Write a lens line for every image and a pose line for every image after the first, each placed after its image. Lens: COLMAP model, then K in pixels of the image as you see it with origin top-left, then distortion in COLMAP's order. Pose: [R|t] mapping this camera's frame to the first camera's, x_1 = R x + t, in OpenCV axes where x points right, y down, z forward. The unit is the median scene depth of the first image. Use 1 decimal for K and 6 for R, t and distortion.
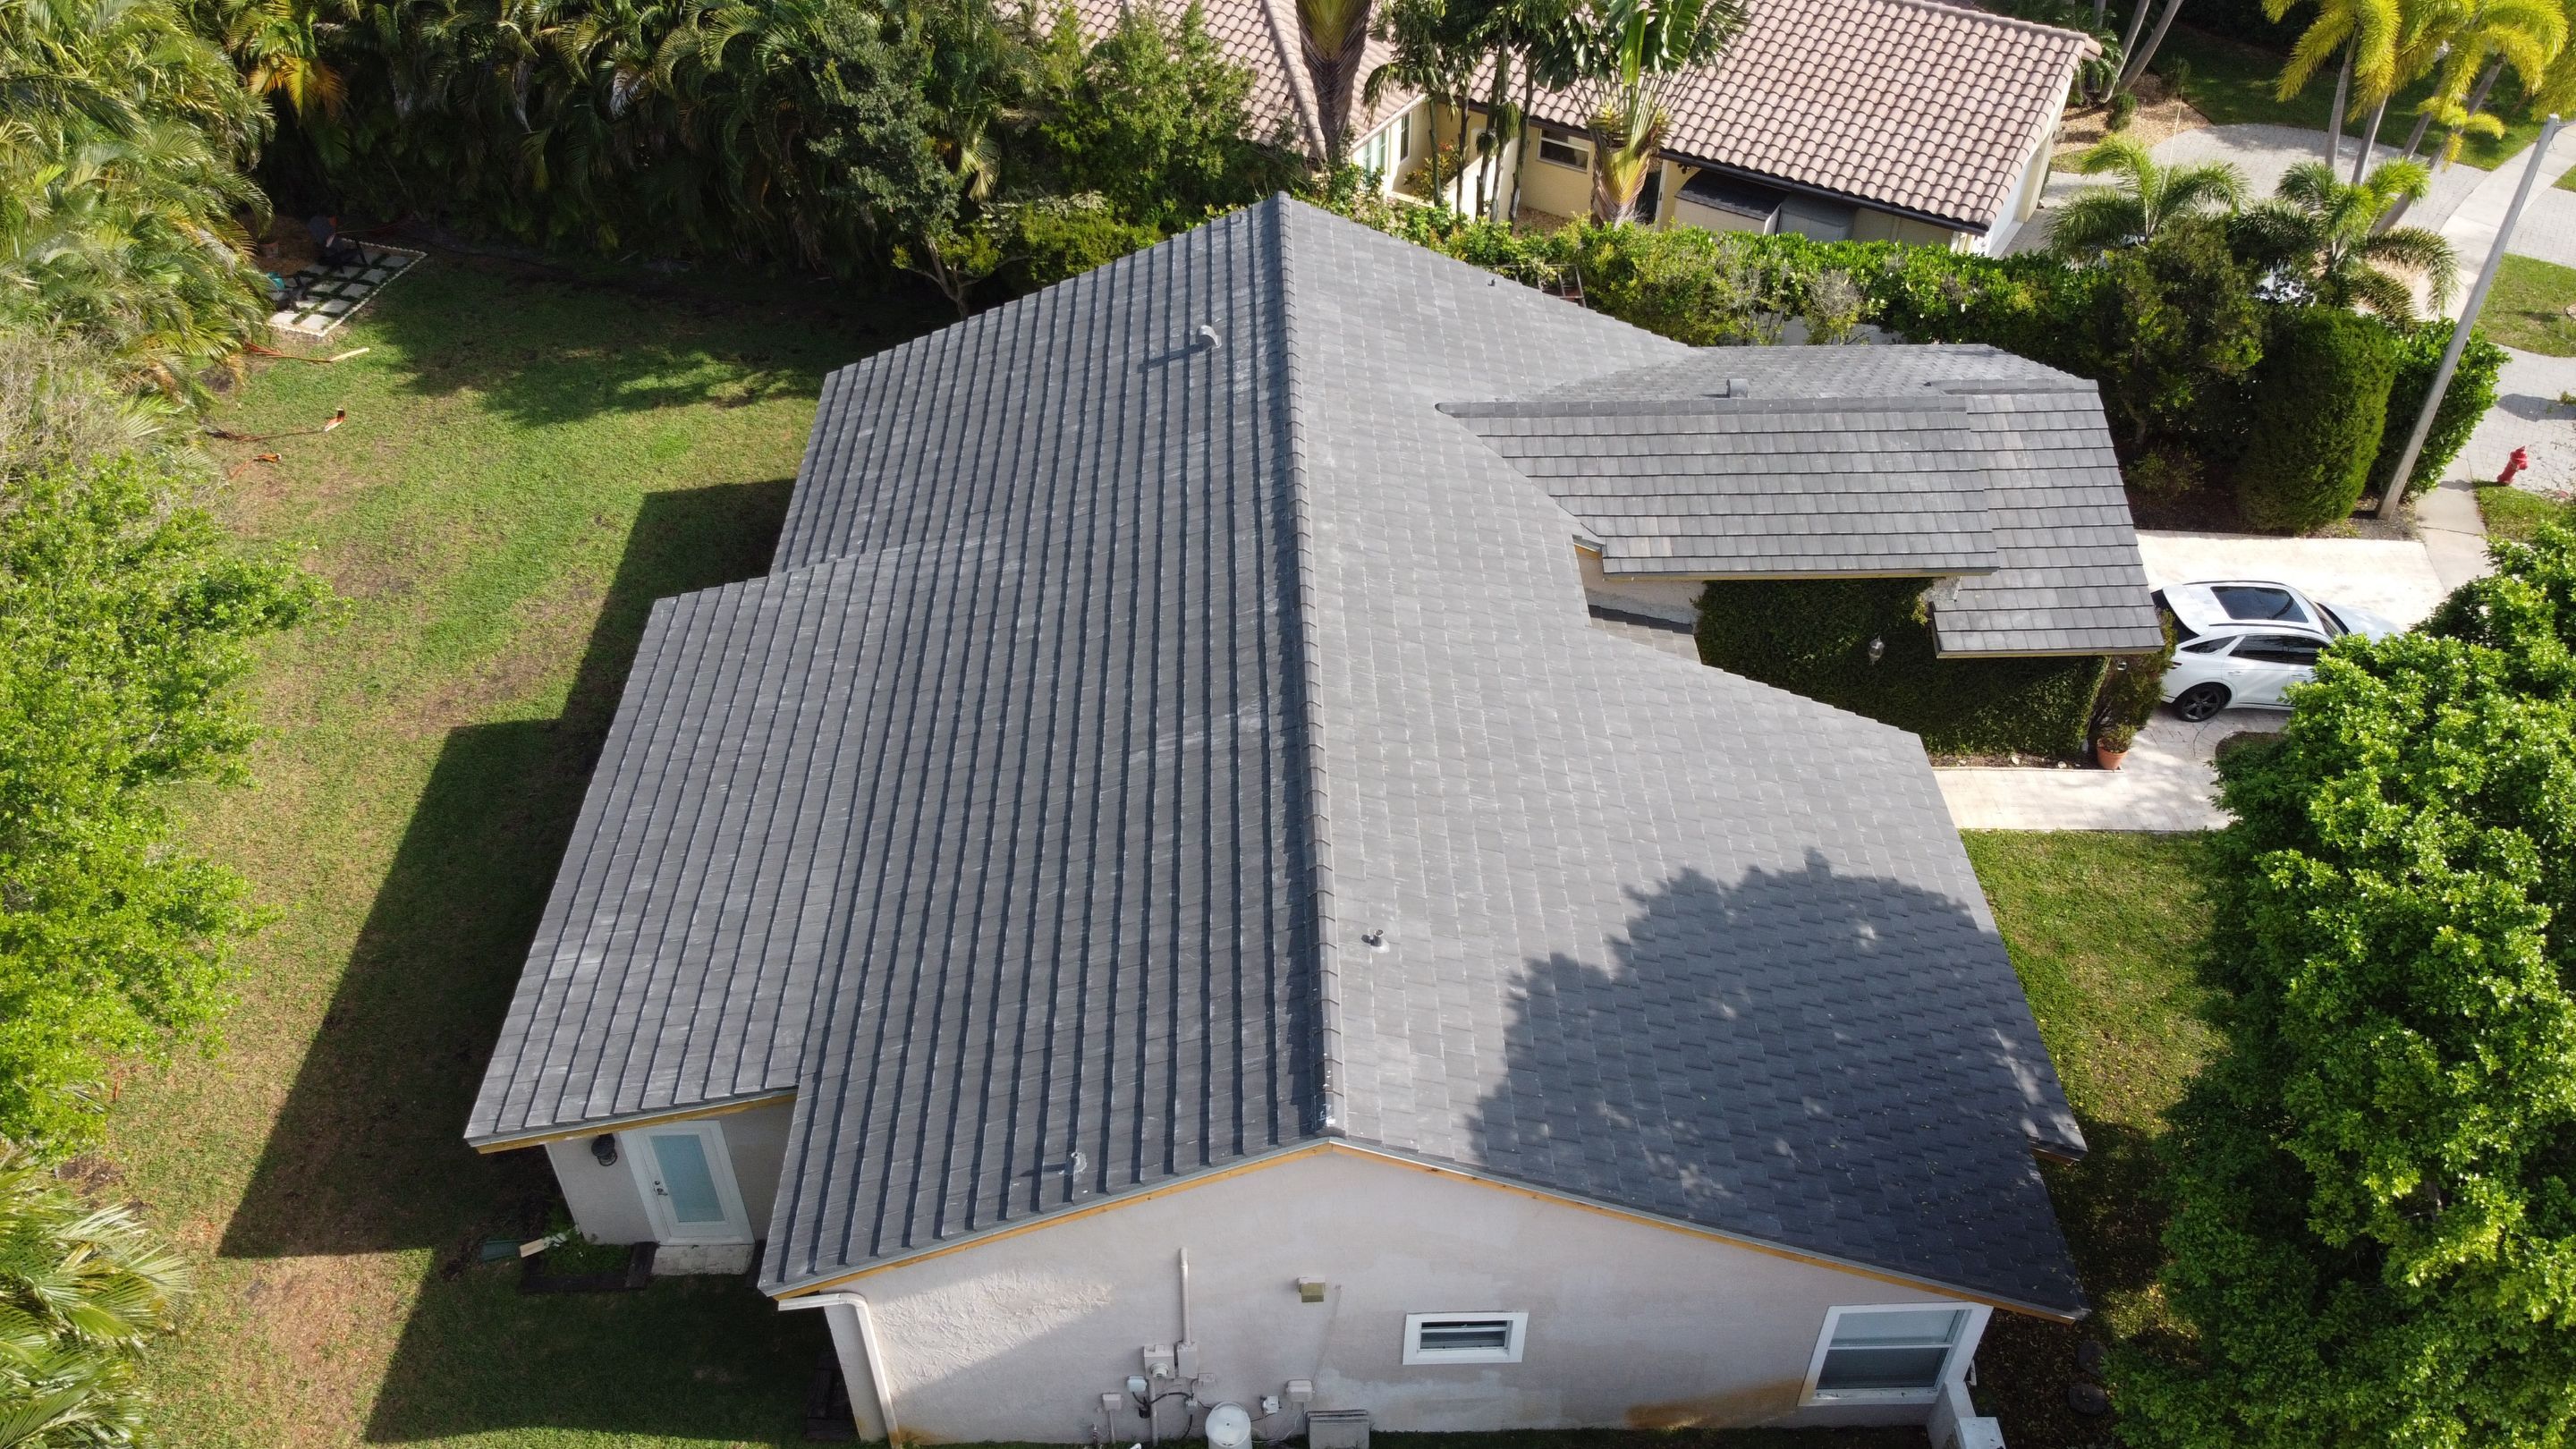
lens RADIAL K [[1932.0, 0, 1261.4], [0, 1932.0, 709.2], [0, 0, 1]] dist [-0.003874, -0.007024]
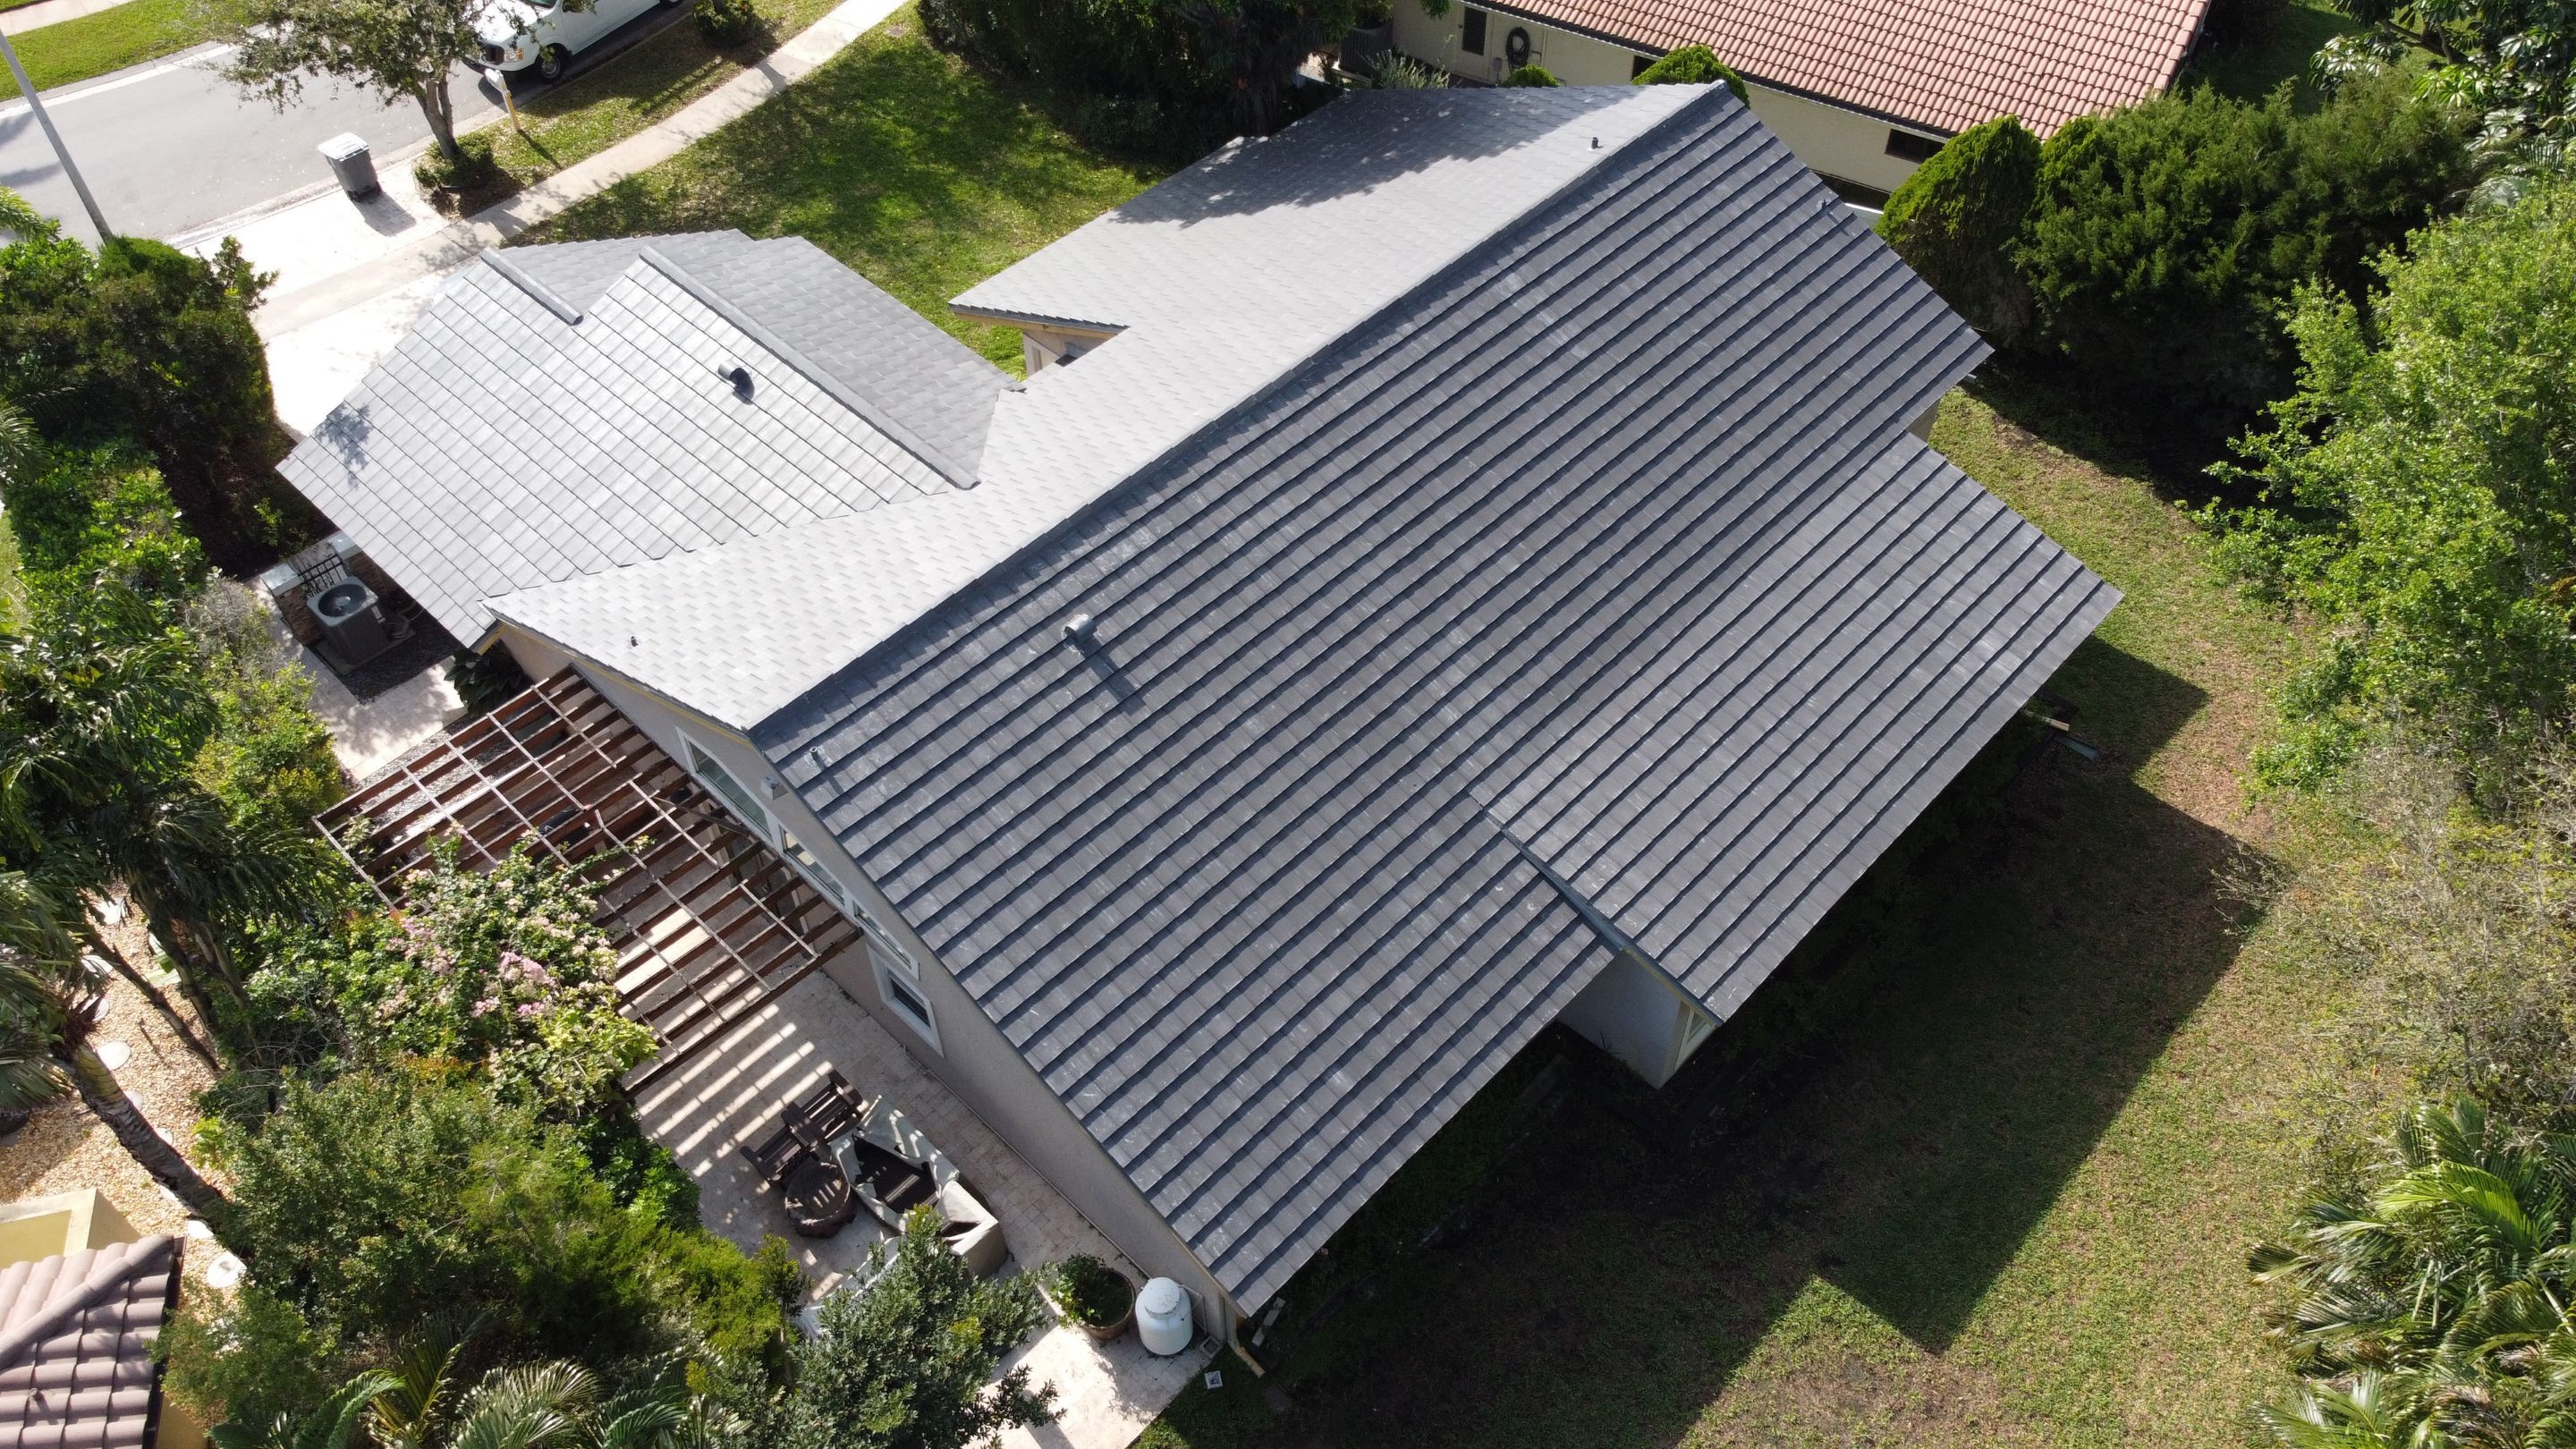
lens RADIAL K [[1949.6, 0, 1288.0], [0, 1949.6, 724.5], [0, 0, 1]] dist [0.003164, -0.000710]
pose [[-0.709787, -0.526264, 0.468241, -0.522416], [0.464779, 0.149615, 0.872695, -0.907613], [-0.529323, 0.837055, 0.138402, 0.923386]]
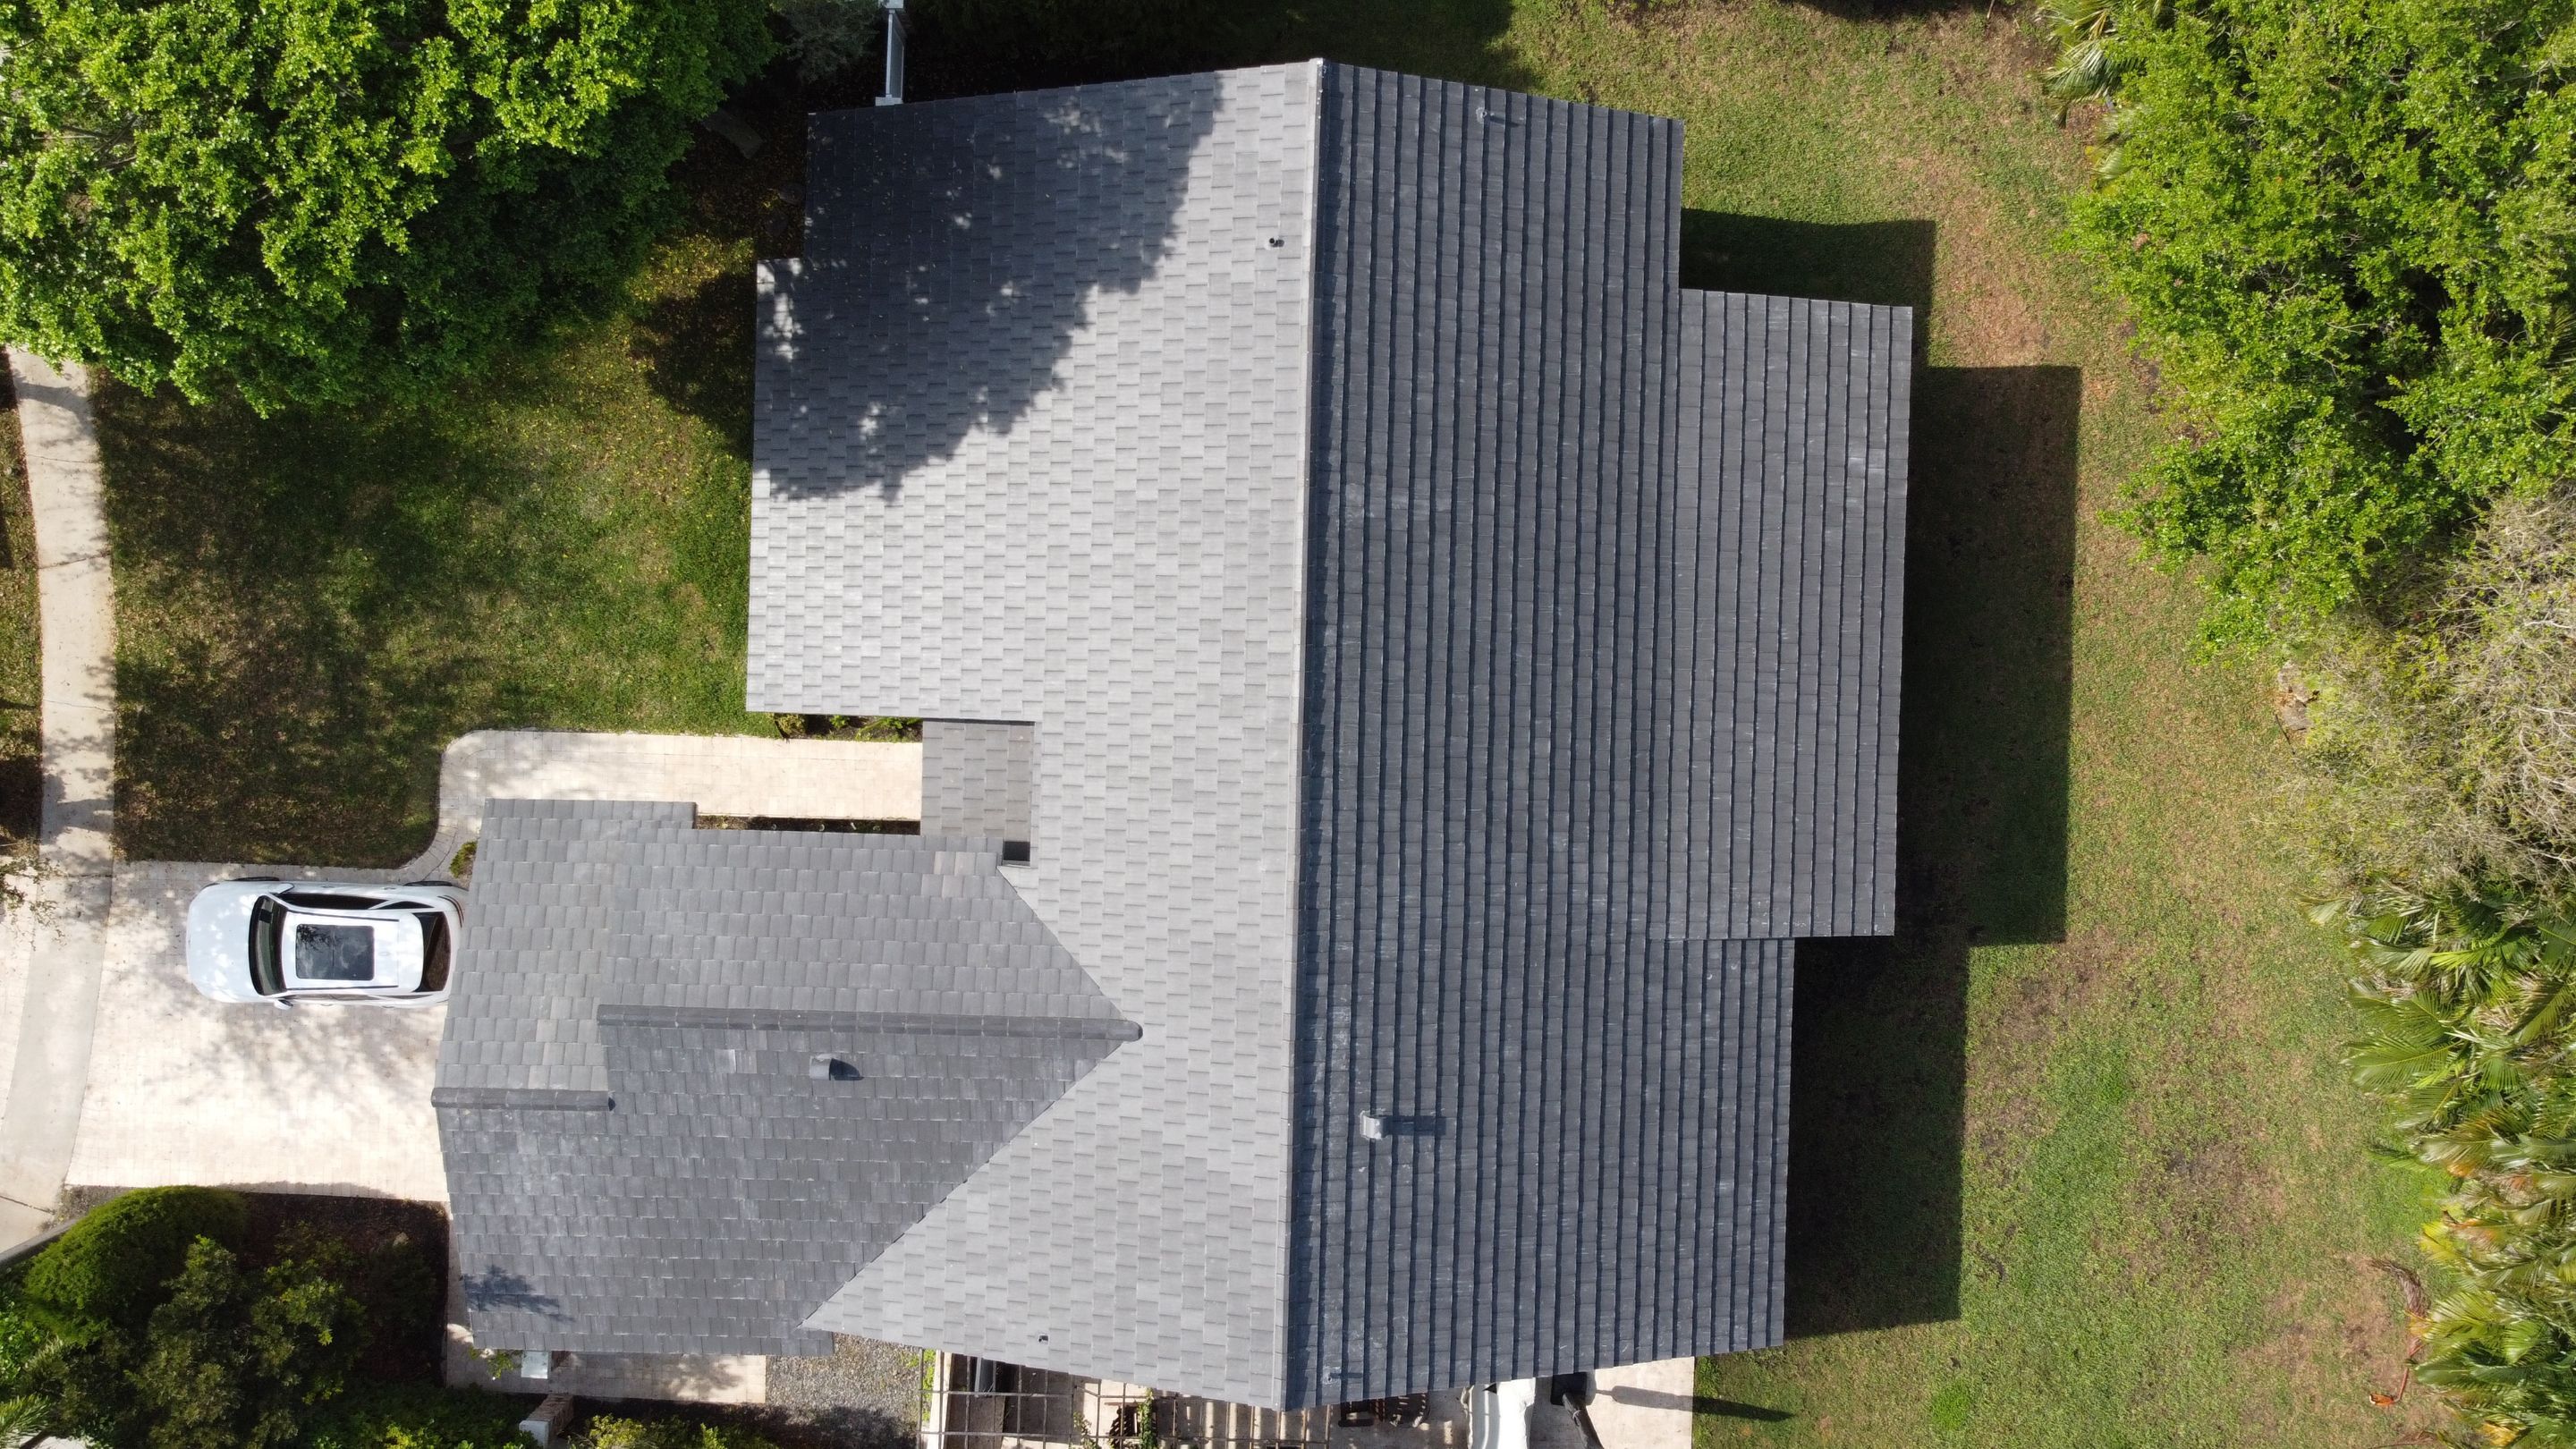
lens RADIAL K [[1932.0, 0, 1261.4], [0, 1932.0, 709.2], [0, 0, 1]] dist [-0.003874, -0.007024]
pose [[-0.999025, -0.043709, -0.006258, 0.044199], [0.024266, -0.661907, 0.749193, -0.809231], [-0.036888, 0.748310, 0.662323, 0.236674]]
